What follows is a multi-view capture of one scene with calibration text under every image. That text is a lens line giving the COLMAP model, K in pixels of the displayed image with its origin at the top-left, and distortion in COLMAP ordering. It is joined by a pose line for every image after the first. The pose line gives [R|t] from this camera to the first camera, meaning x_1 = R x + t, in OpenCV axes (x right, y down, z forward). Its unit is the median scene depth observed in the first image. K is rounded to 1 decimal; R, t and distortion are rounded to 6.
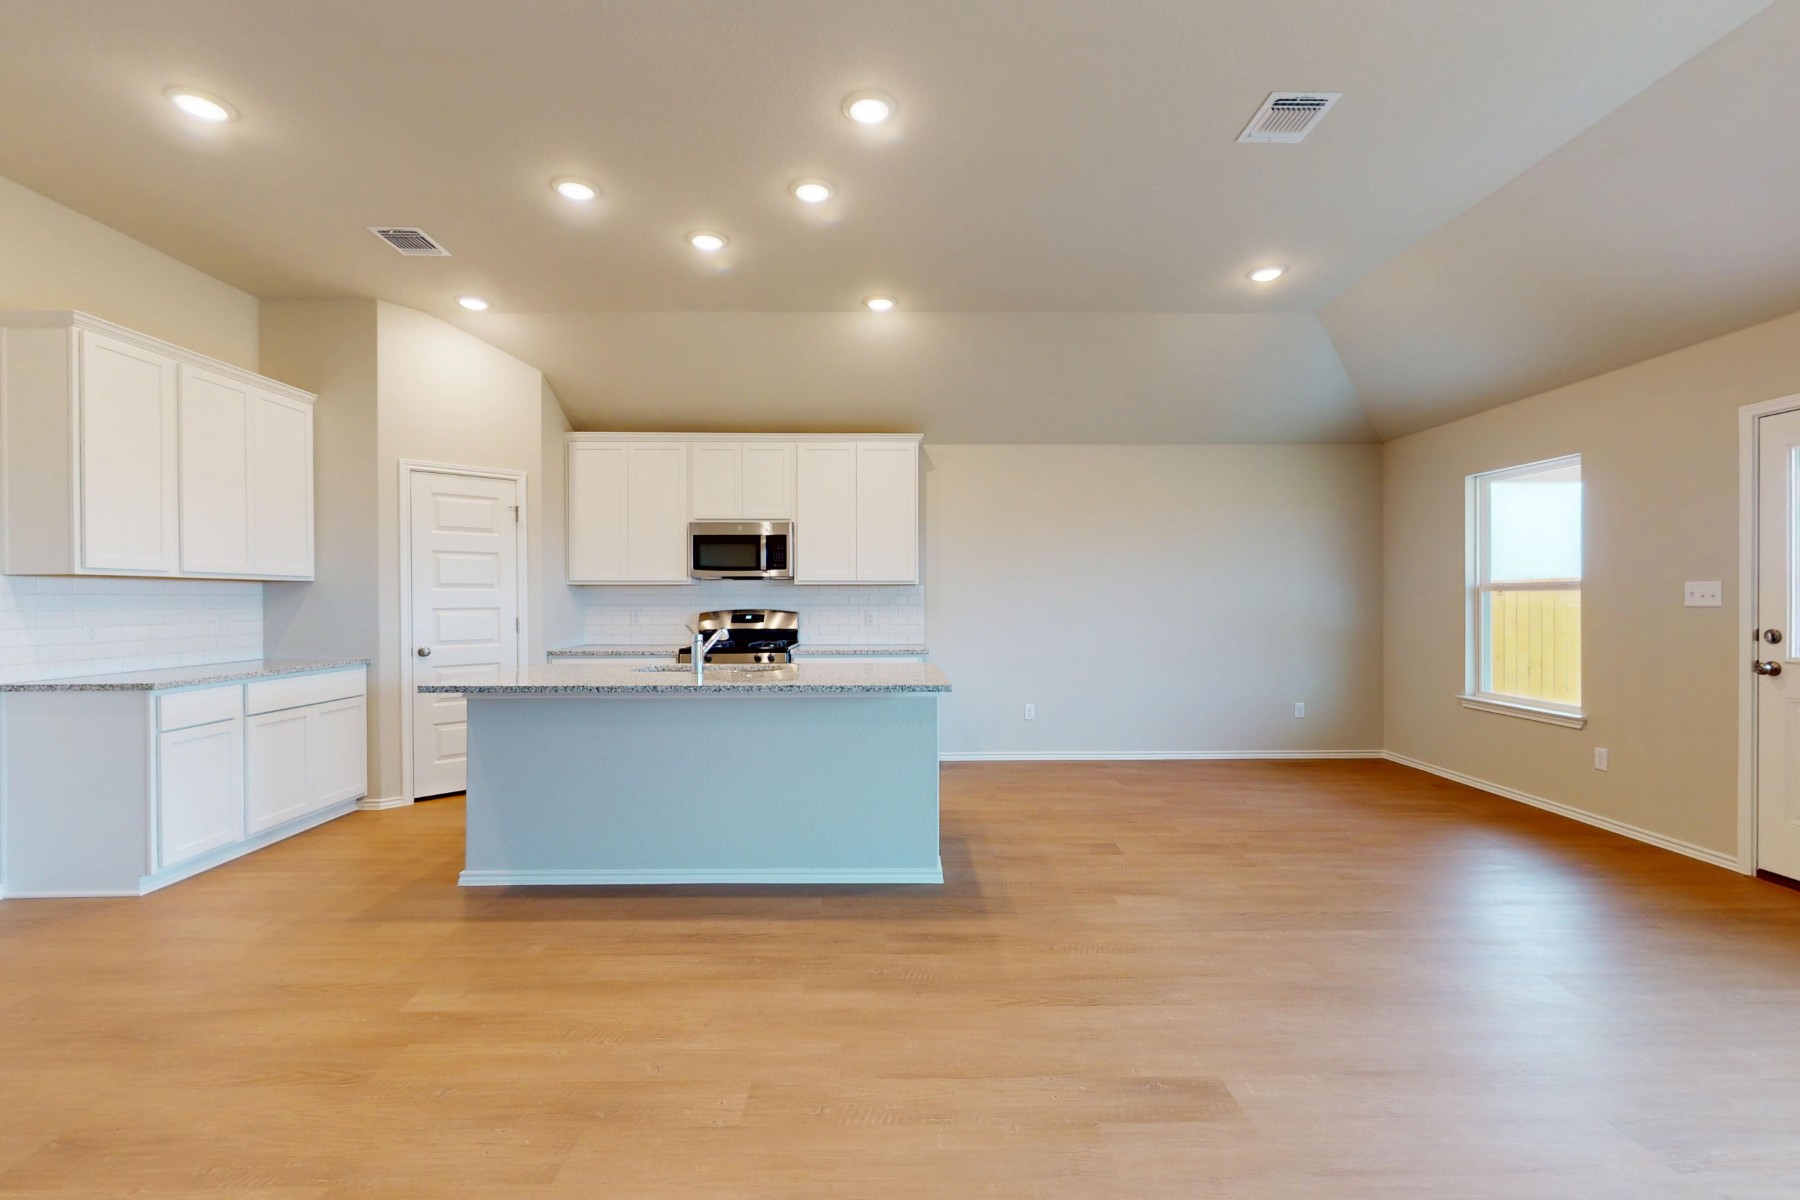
lens RADIAL K [[778.4, 0, 901.5], [0, 778.4, 606.4], [0, 0, 1]] dist [-0.004093, 0.000074]
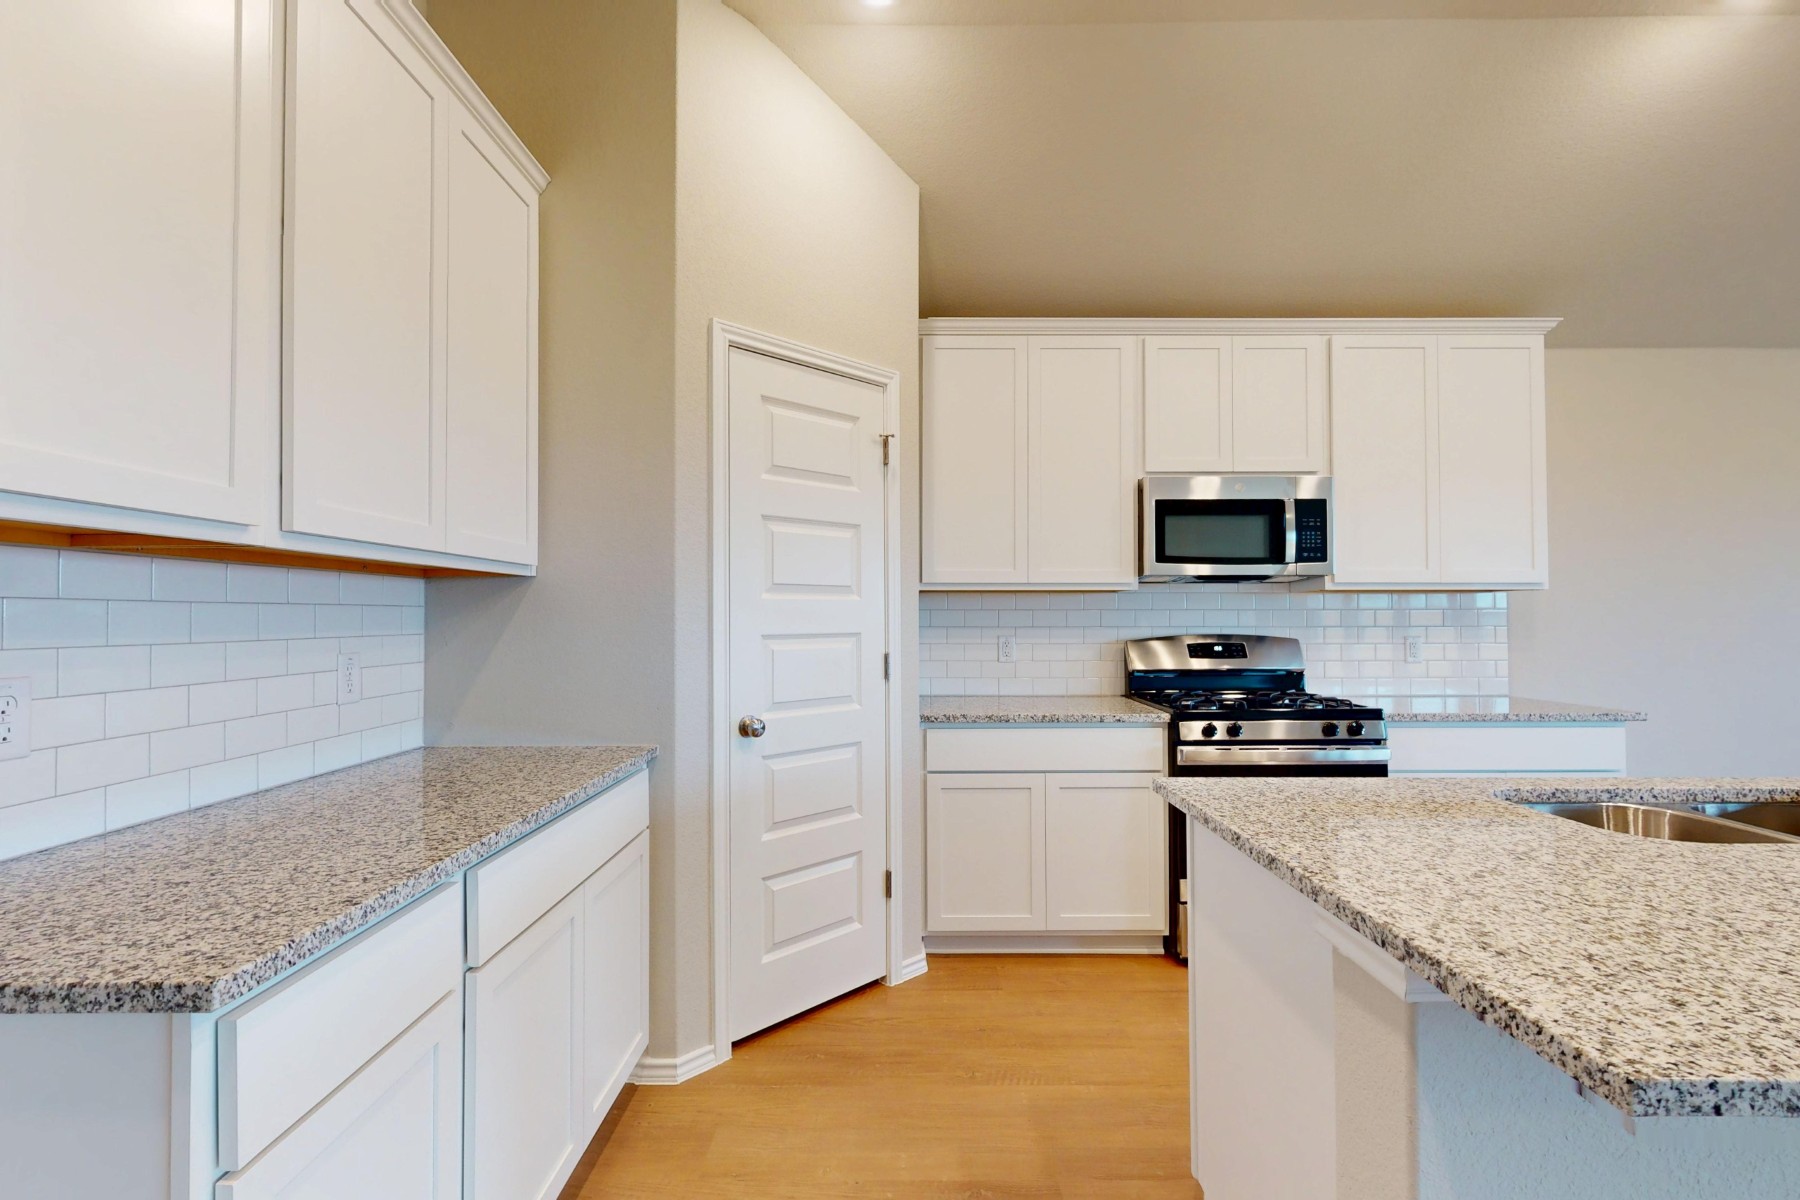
lens RADIAL K [[778.4, 0, 902.3], [0, 778.4, 605.1], [0, 0, 1]] dist [-0.004093, 0.000074]
pose [[0.999903, -0.000123, -0.013949, -0.513322], [-0.000212, 0.999712, -0.024005, -0.004569], [0.013948, 0.024006, 0.999615, 0.523591]]
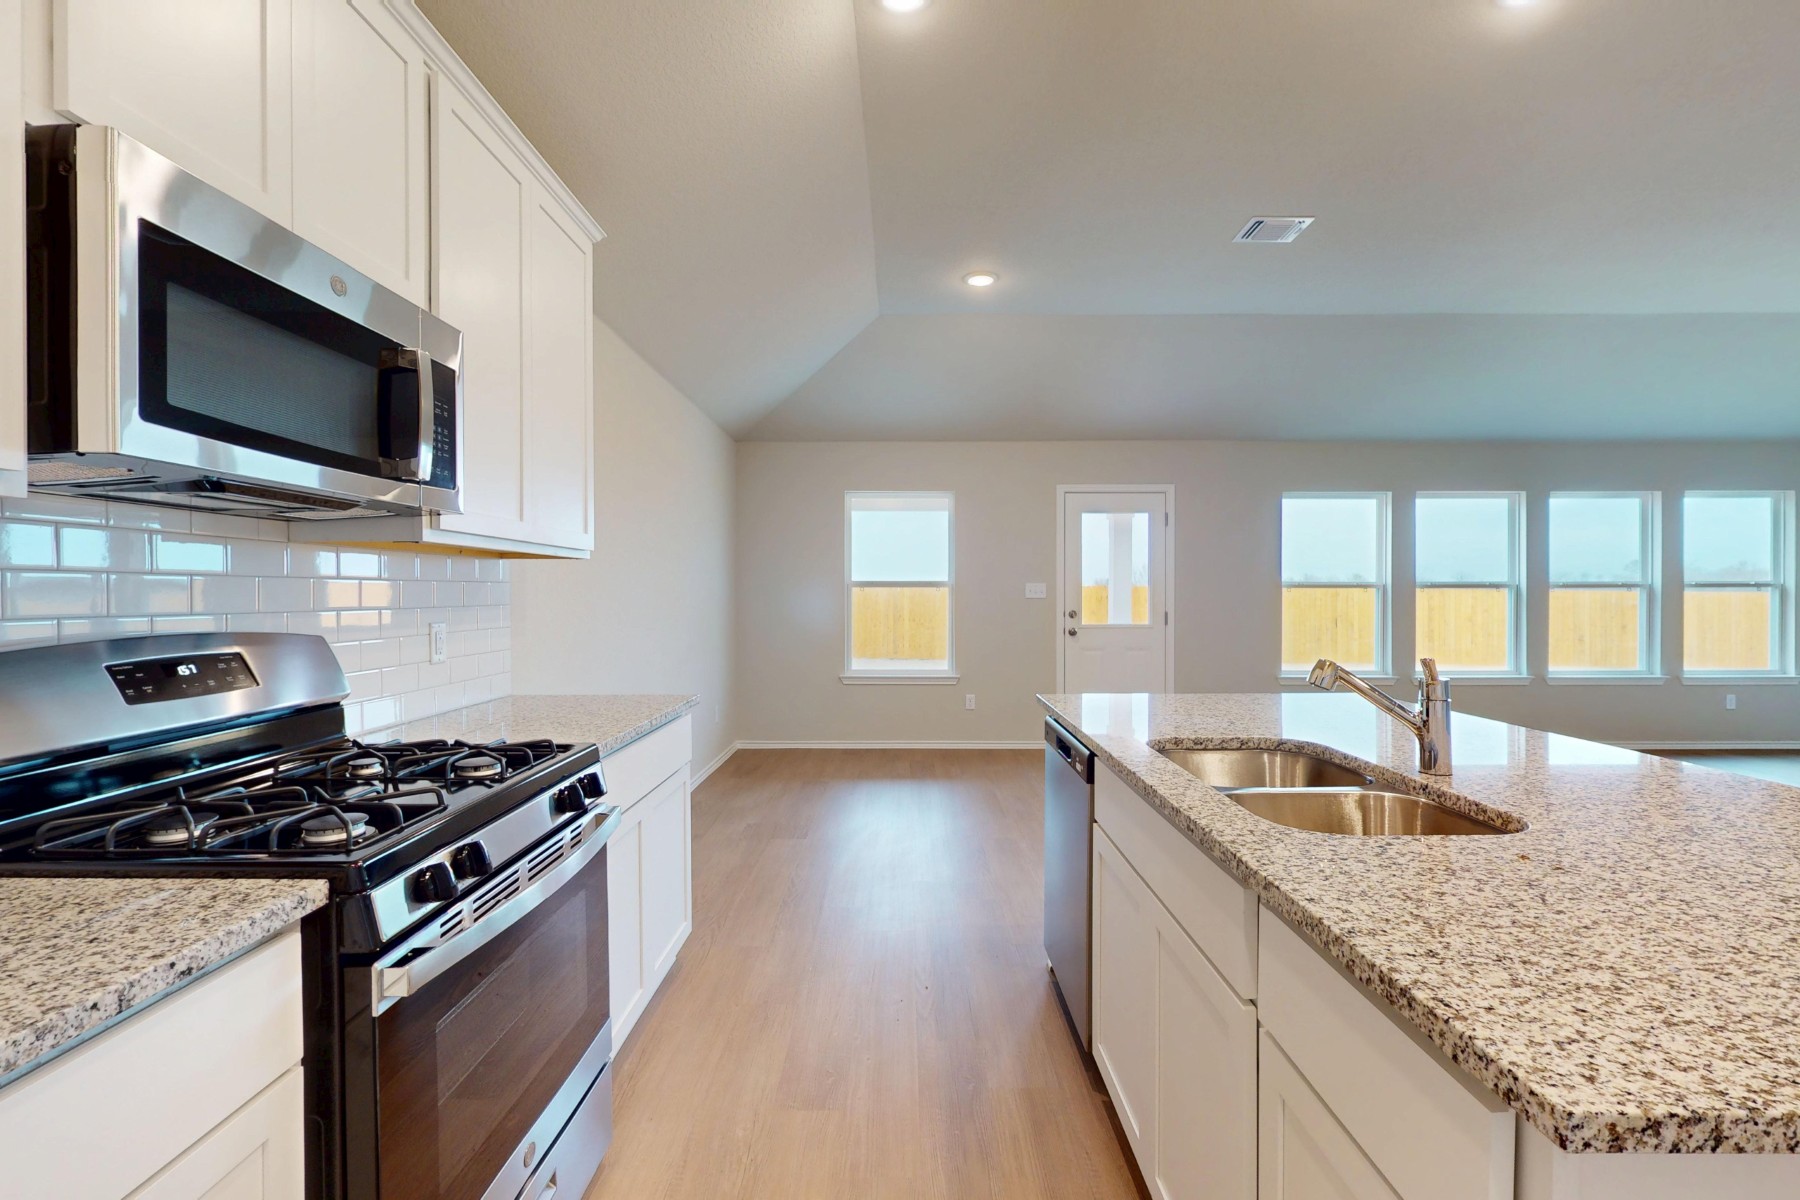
lens RADIAL K [[778.4, 0, 906.7], [0, 778.4, 601.1], [0, 0, 1]] dist [-0.004093, 0.000074]
pose [[0.016469, -0.008642, 0.999827, -0.513112], [0.008097, 0.999931, 0.008509, -0.007918], [-0.999832, 0.007955, 0.016538, 0.967305]]
